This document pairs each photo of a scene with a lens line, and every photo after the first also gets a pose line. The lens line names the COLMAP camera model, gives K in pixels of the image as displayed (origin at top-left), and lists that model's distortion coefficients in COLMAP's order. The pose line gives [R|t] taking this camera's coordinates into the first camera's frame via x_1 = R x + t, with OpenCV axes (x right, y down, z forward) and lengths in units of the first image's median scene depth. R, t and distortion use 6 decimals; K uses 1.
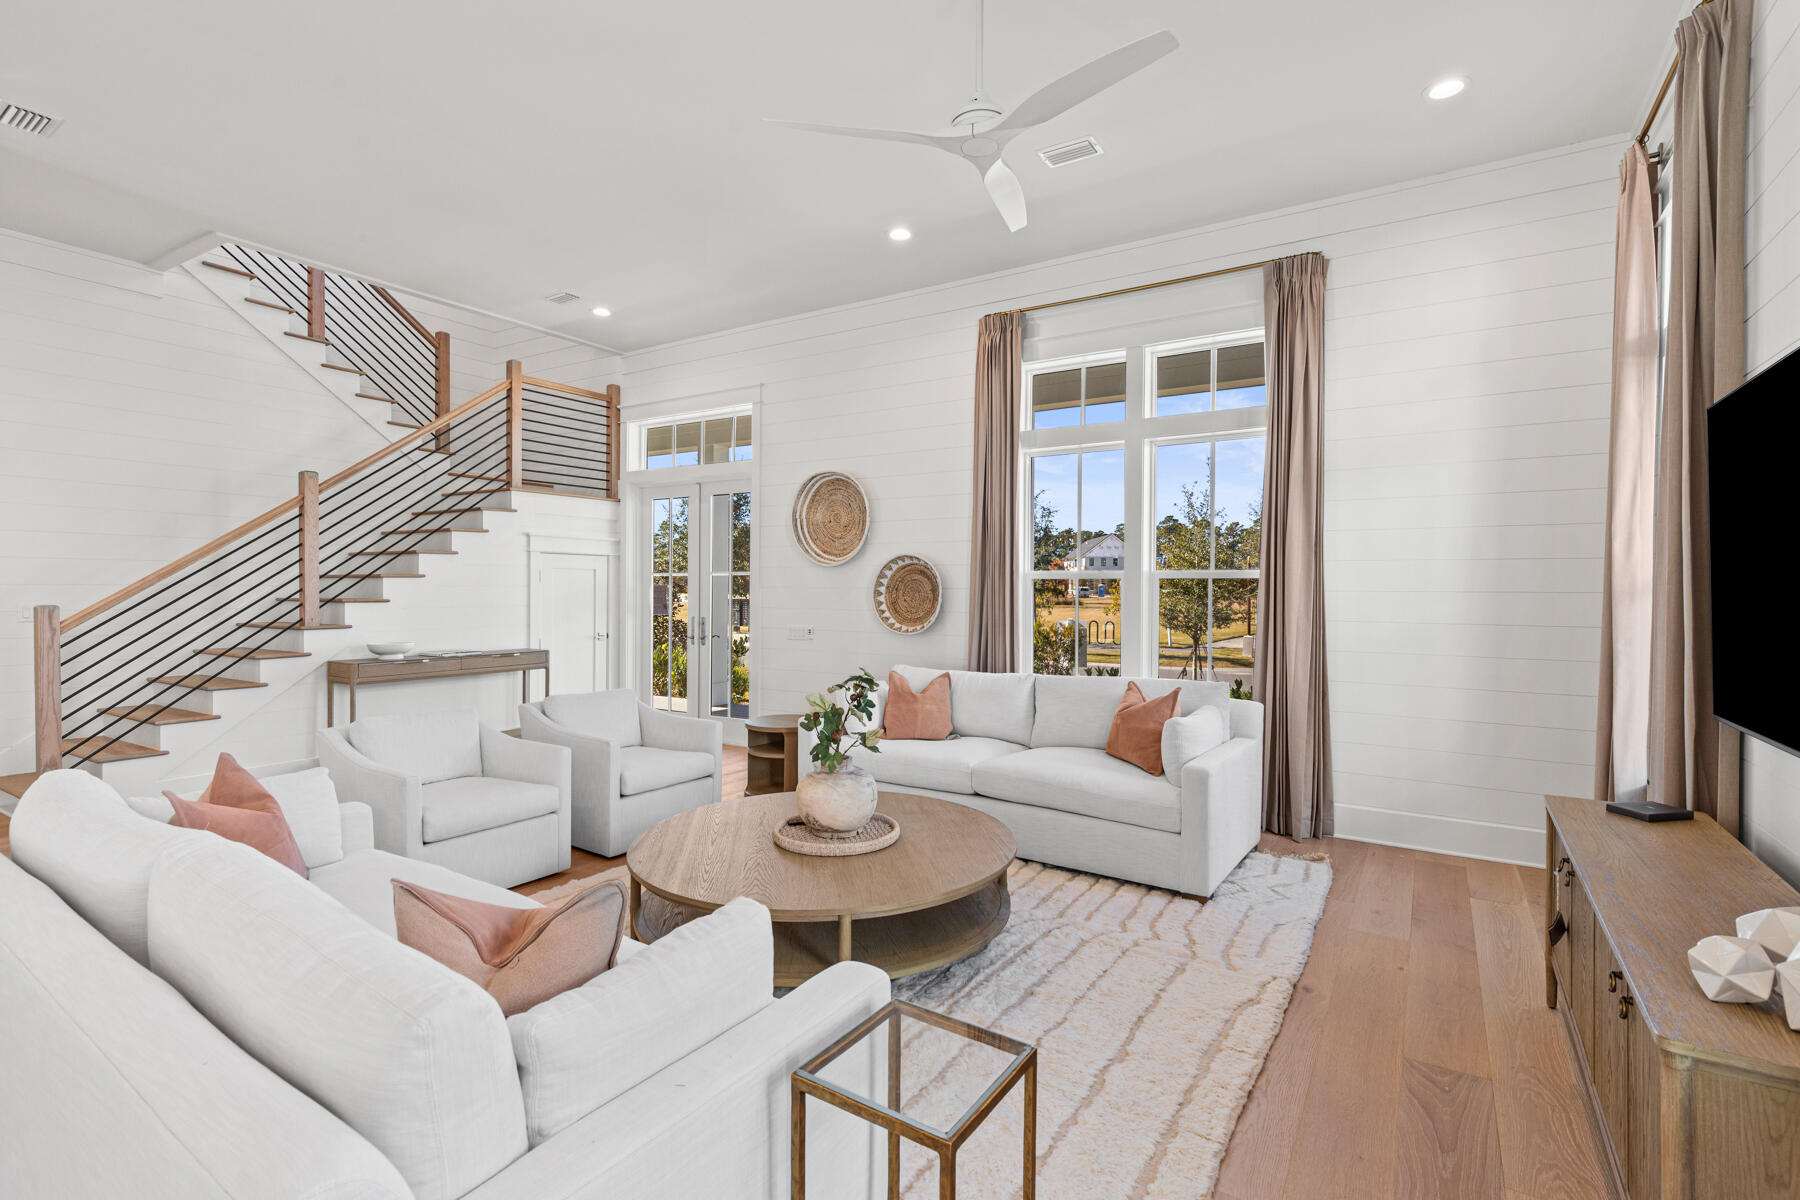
lens RADIAL K [[828.8, 0, 903.6], [0, 828.8, 597.5], [0, 0, 1]] dist [0.001500, -0.000041]
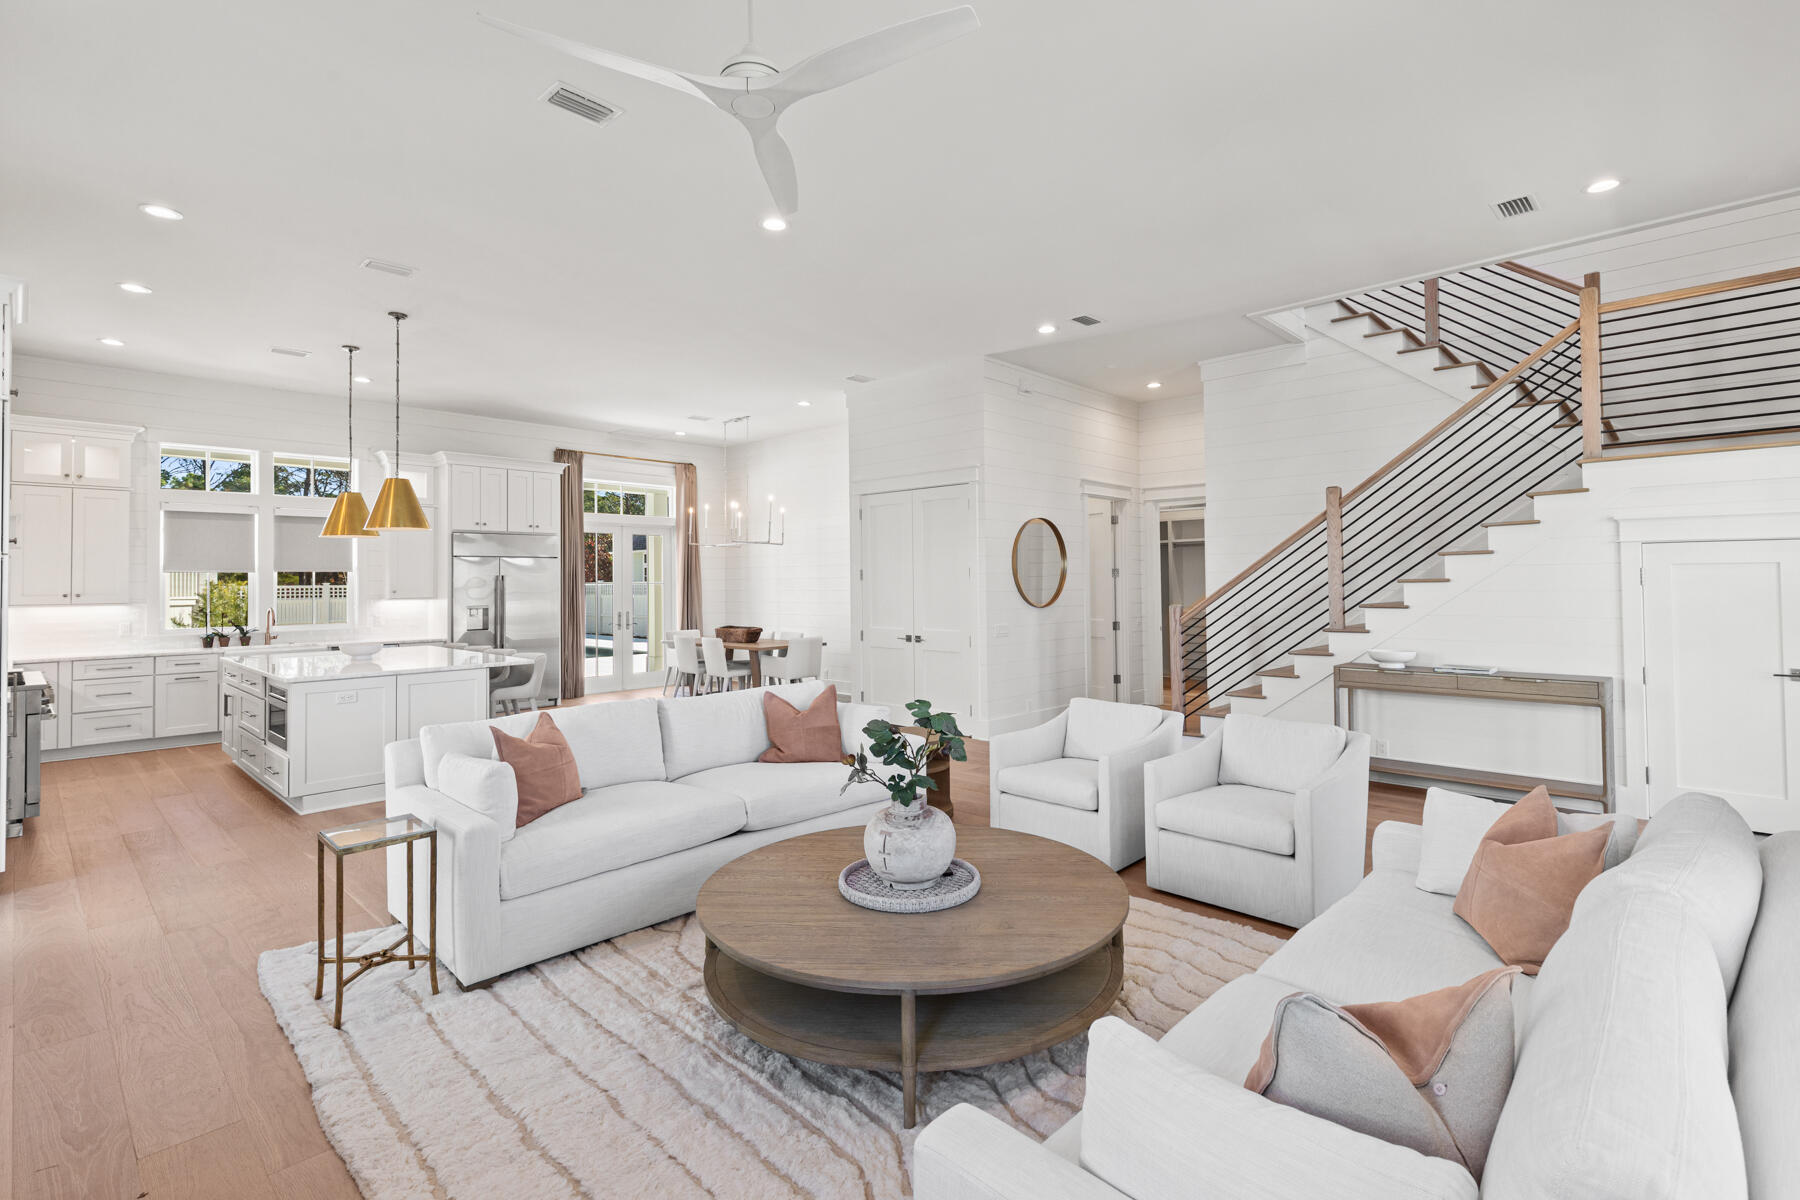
lens RADIAL K [[828.8, 0, 923.0], [0, 828.8, 569.9], [0, 0, 1]] dist [0.001500, -0.000041]
pose [[-0.175595, -0.022610, -0.984203, 0.433238], [-0.000122, 0.999737, -0.022945, -0.017394], [0.984463, -0.003909, -0.175551, 0.632662]]
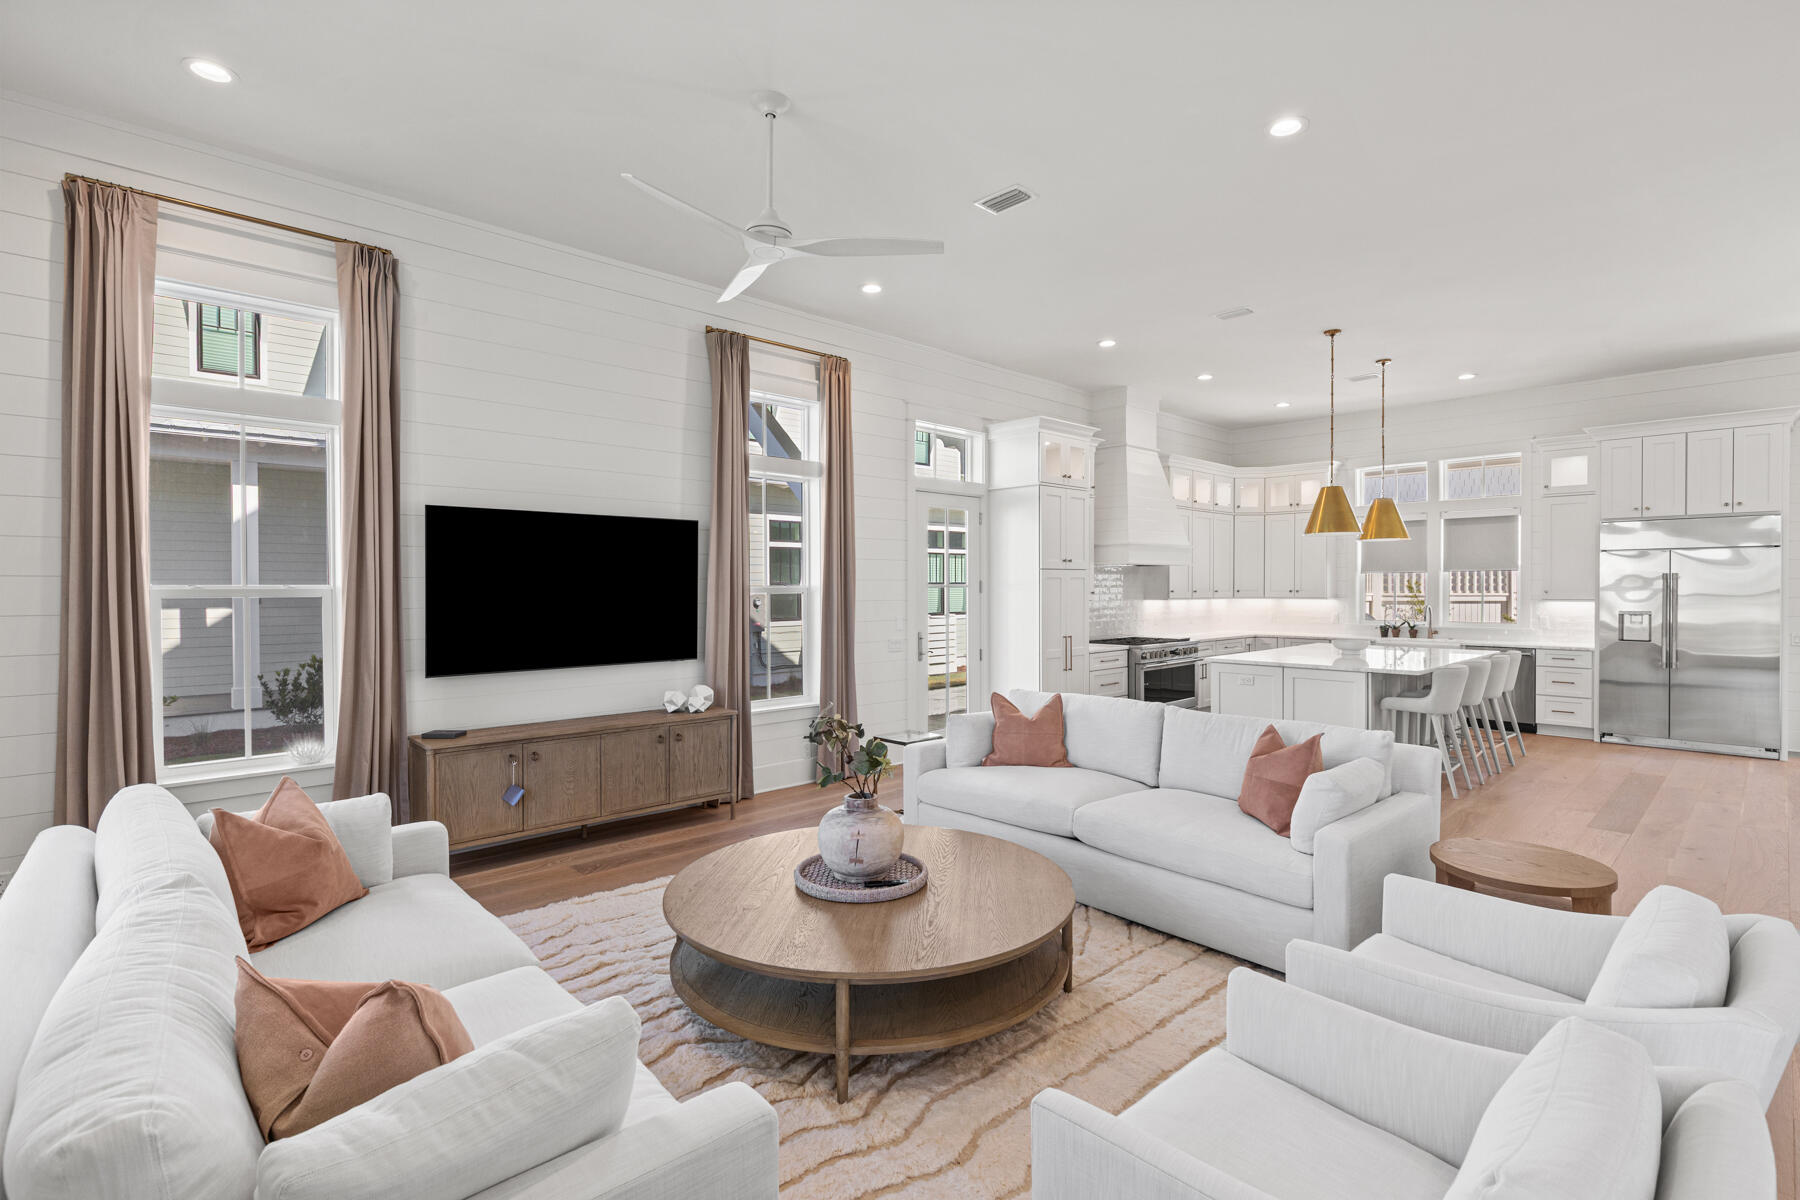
lens RADIAL K [[832.6, 0, 911.4], [0, 832.6, 590.1], [0, 0, 1]] dist [0.001063, -0.000010]
pose [[-0.970157, -0.007663, 0.242355, -0.197591], [-0.004460, 0.999895, 0.013759, -0.030074], [-0.242435, 0.012268, -0.970090, 1.018520]]
